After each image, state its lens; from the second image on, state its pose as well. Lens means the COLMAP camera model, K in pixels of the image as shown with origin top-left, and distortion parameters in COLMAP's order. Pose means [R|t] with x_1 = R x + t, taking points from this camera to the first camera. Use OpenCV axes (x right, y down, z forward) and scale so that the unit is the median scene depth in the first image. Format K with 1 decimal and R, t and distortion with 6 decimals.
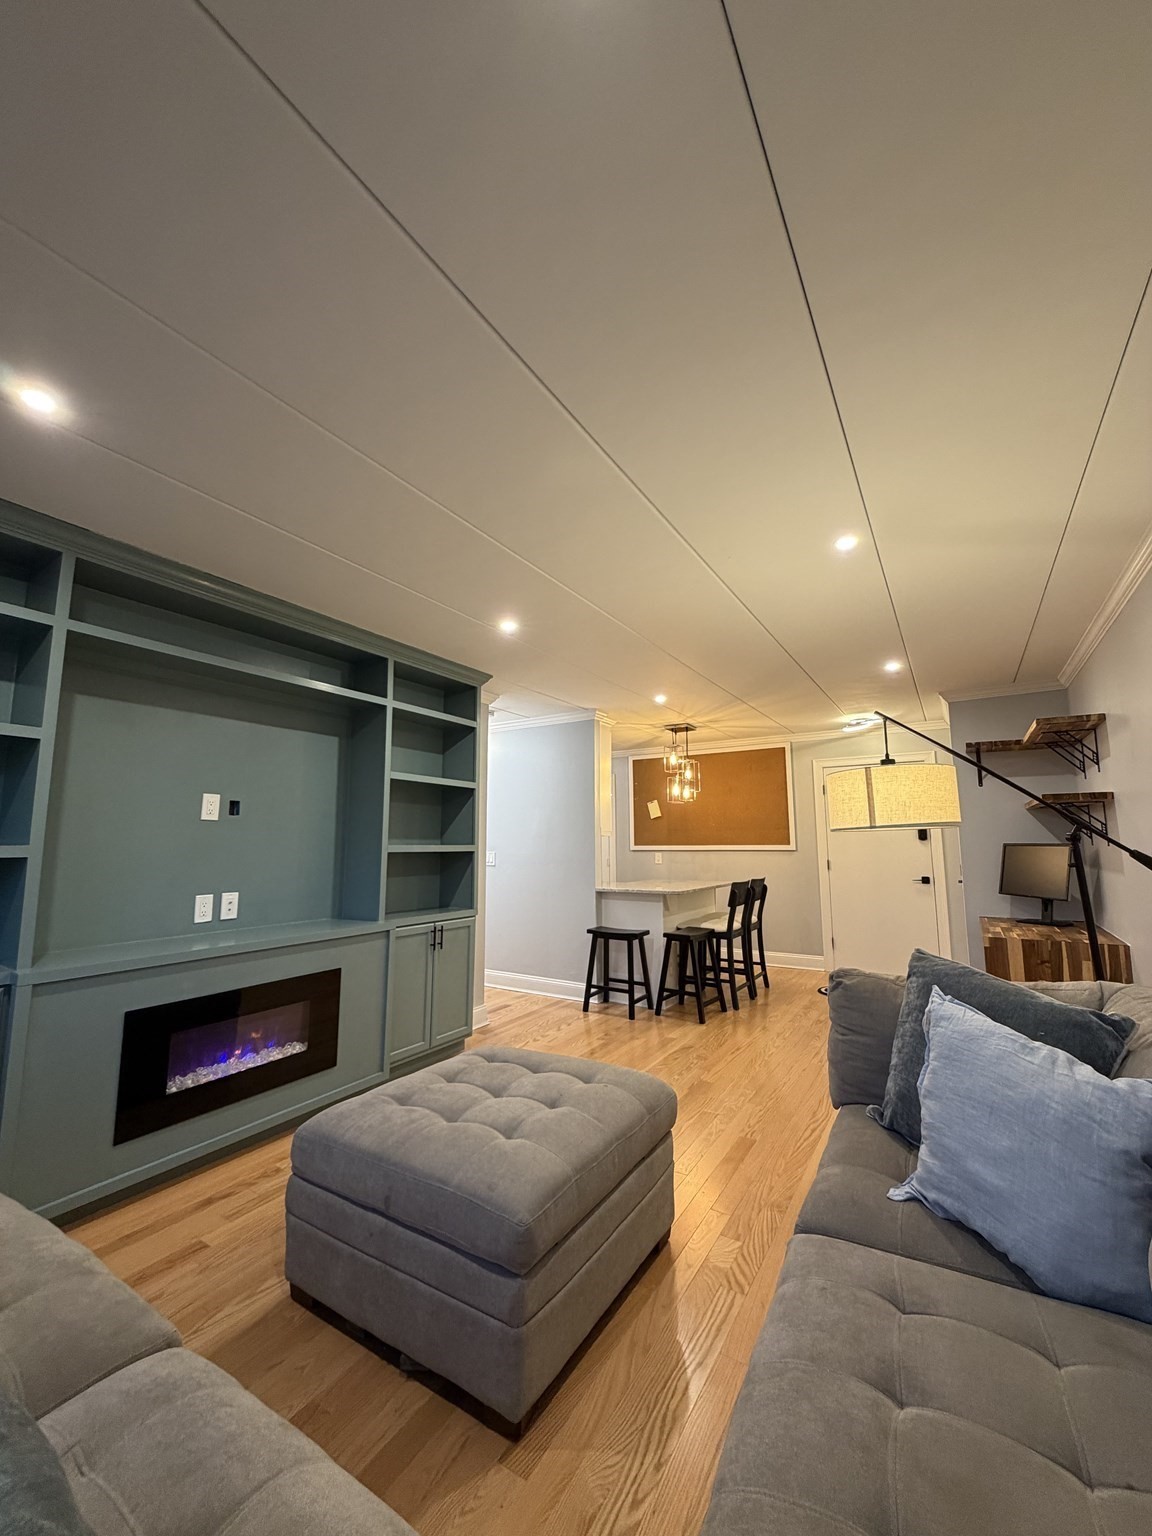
lens RADIAL K [[610.4, 0, 576.6], [0, 610.4, 764.7], [0, 0, 1]] dist [0.000036, 0.000008]
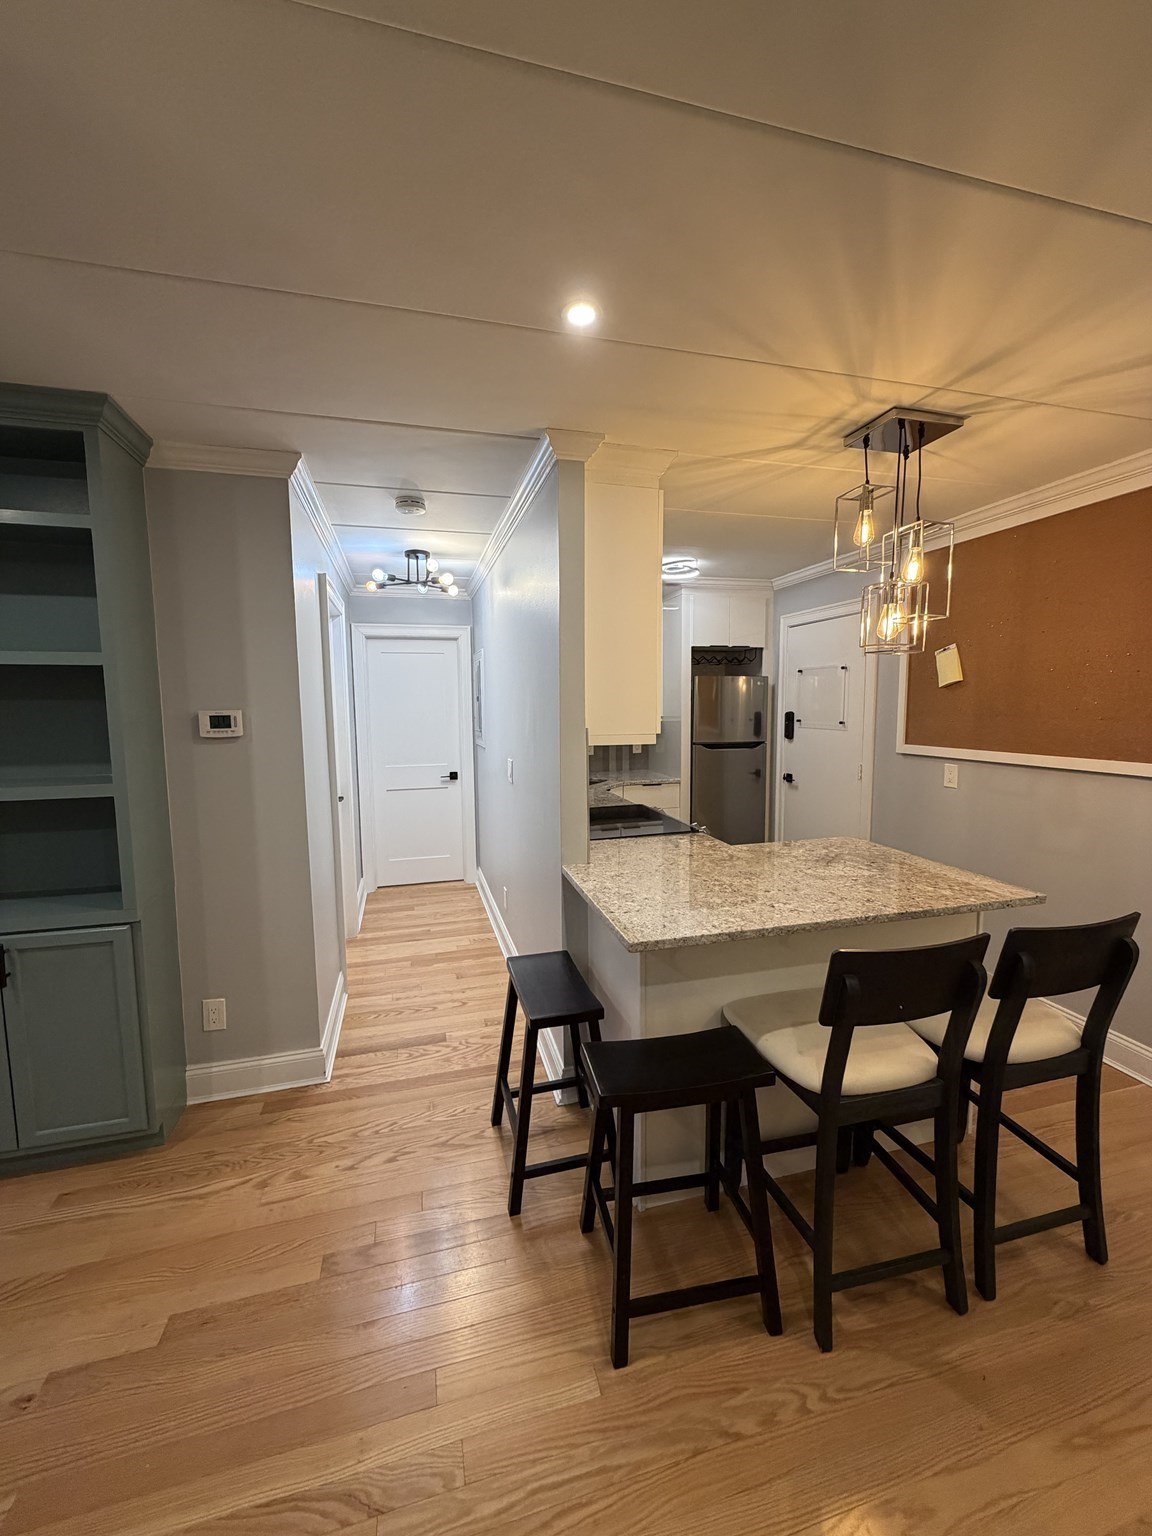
lens RADIAL K [[610.4, 0, 576.6], [0, 610.4, 764.7], [0, 0, 1]] dist [0.000036, 0.000008]
pose [[0.732945, 0.066177, -0.677061, 0.407885], [0.094342, 0.975753, 0.197500, 0.054281], [0.673714, -0.208632, 0.708930, 0.868517]]
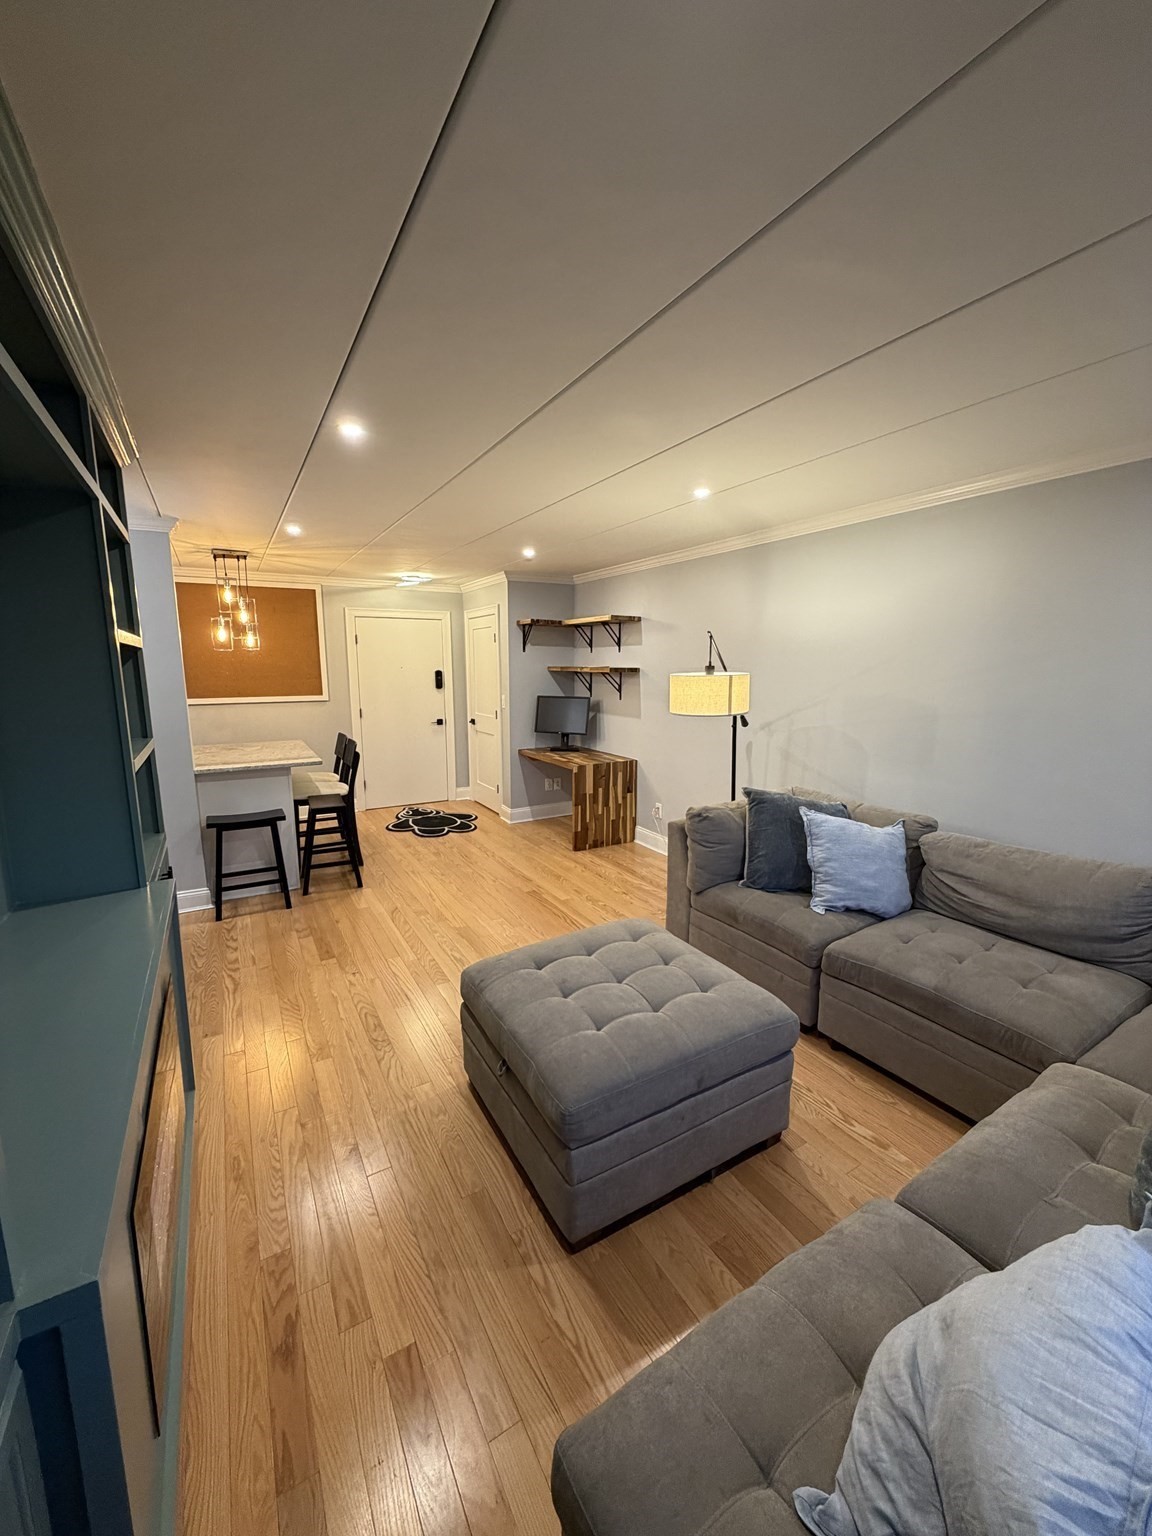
lens RADIAL K [[610.4, 0, 576.6], [0, 610.4, 764.7], [0, 0, 1]] dist [0.000036, 0.000008]
pose [[0.469177, -0.141445, 0.871703, -0.498359], [-0.115818, 0.968709, 0.219522, -0.032957], [-0.875477, -0.203954, 0.438114, 0.306784]]
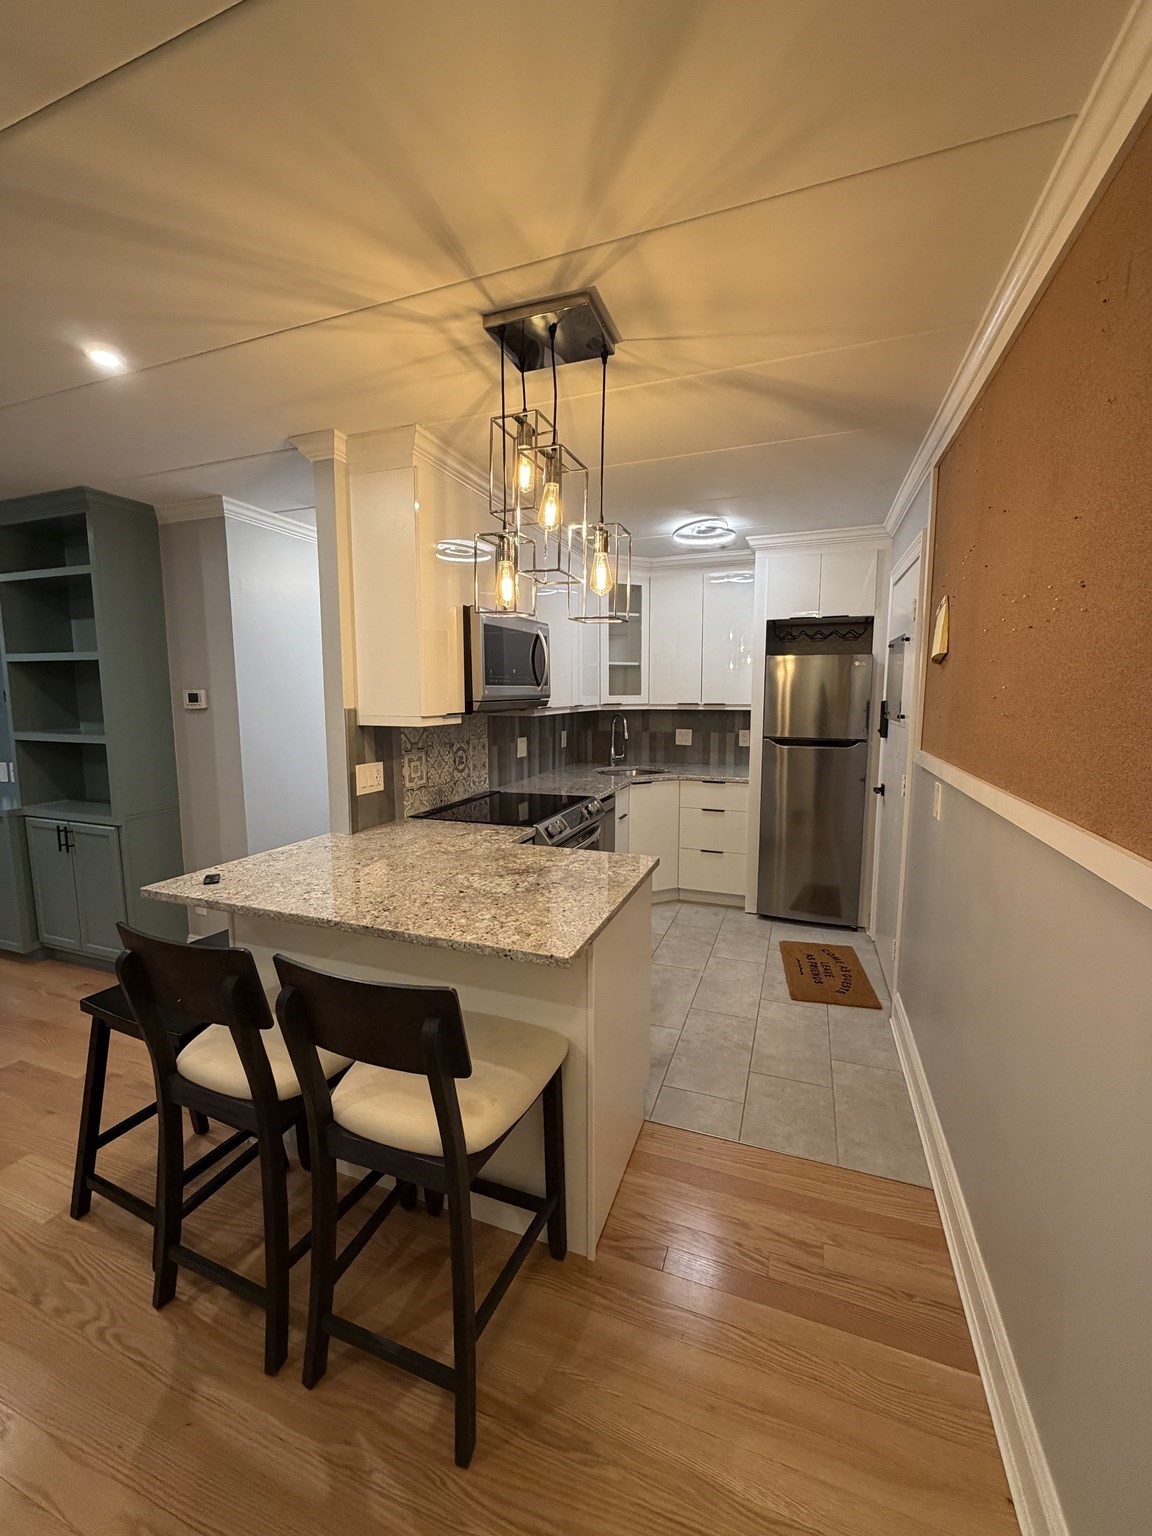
lens RADIAL K [[610.4, 0, 576.6], [0, 610.4, 764.7], [0, 0, 1]] dist [0.000036, 0.000008]
pose [[0.202170, 0.119913, -0.971982, 0.657435], [0.127677, 0.980778, 0.147554, 0.124329], [0.970992, -0.153931, 0.182974, 1.357376]]
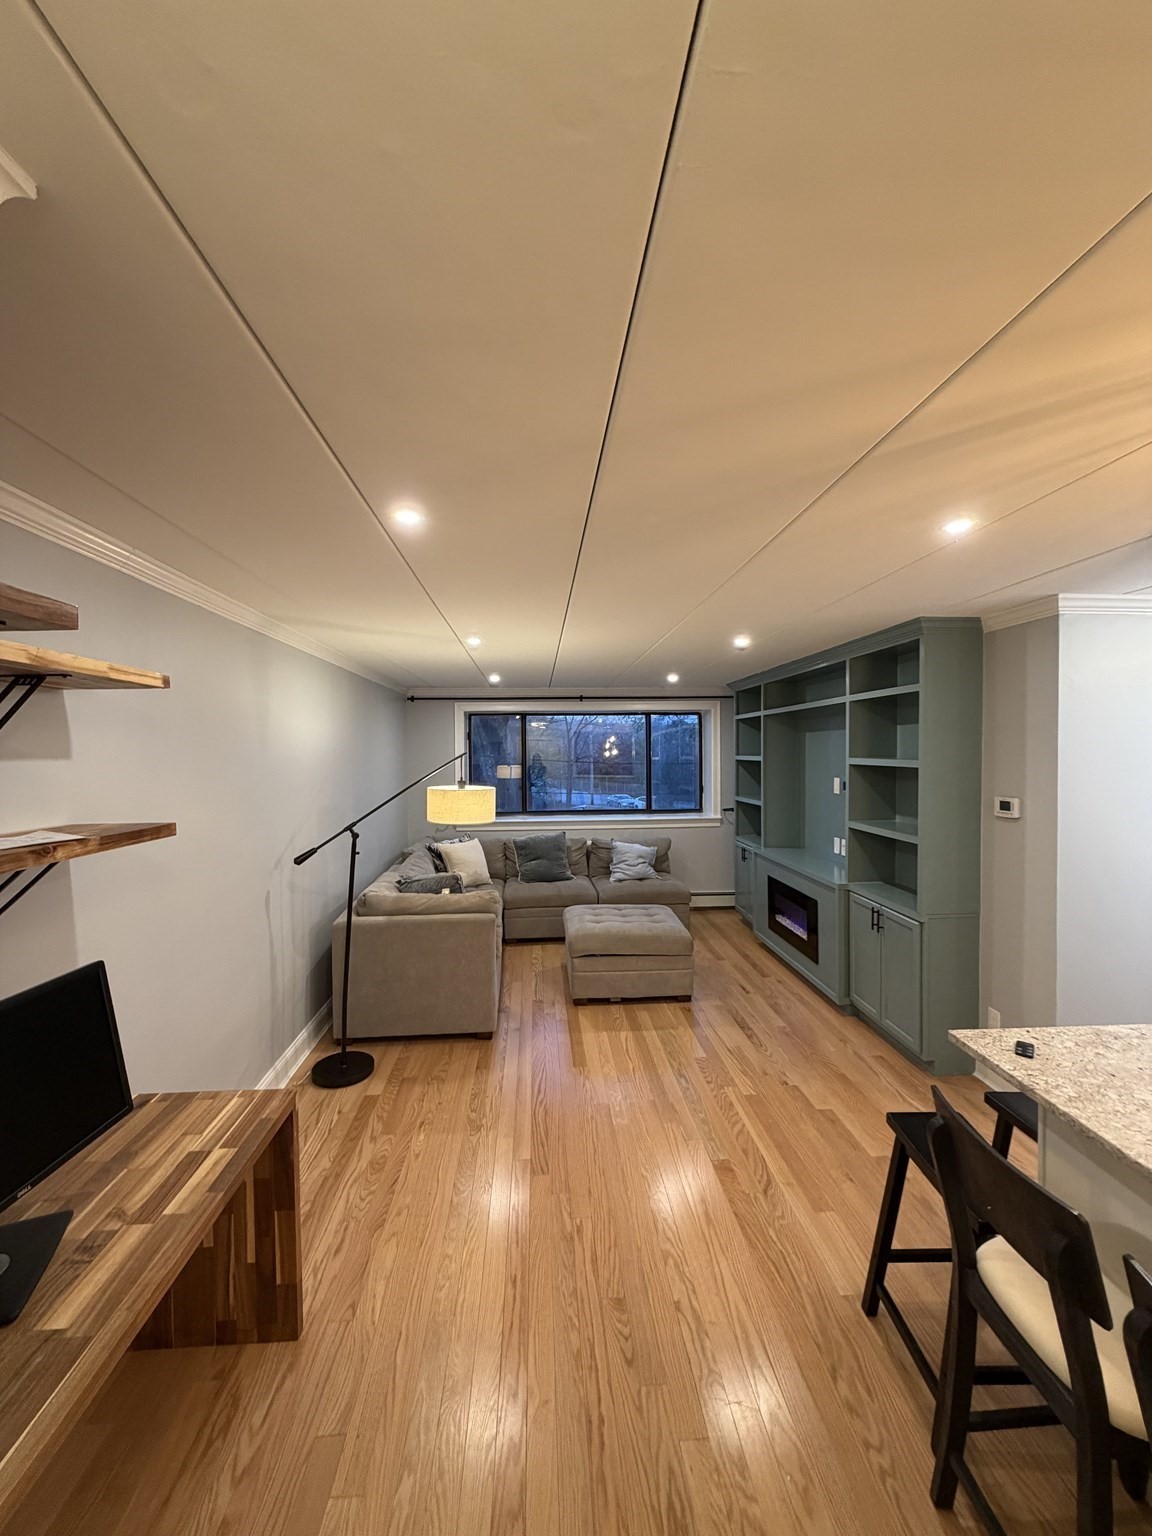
lens RADIAL K [[610.4, 0, 576.6], [0, 610.4, 764.7], [0, 0, 1]] dist [0.000036, 0.000008]
pose [[-0.810980, 0.023761, -0.584592, 0.649858], [0.087124, 0.992939, -0.080505, 0.059310], [0.578551, -0.116220, -0.807324, 1.343051]]
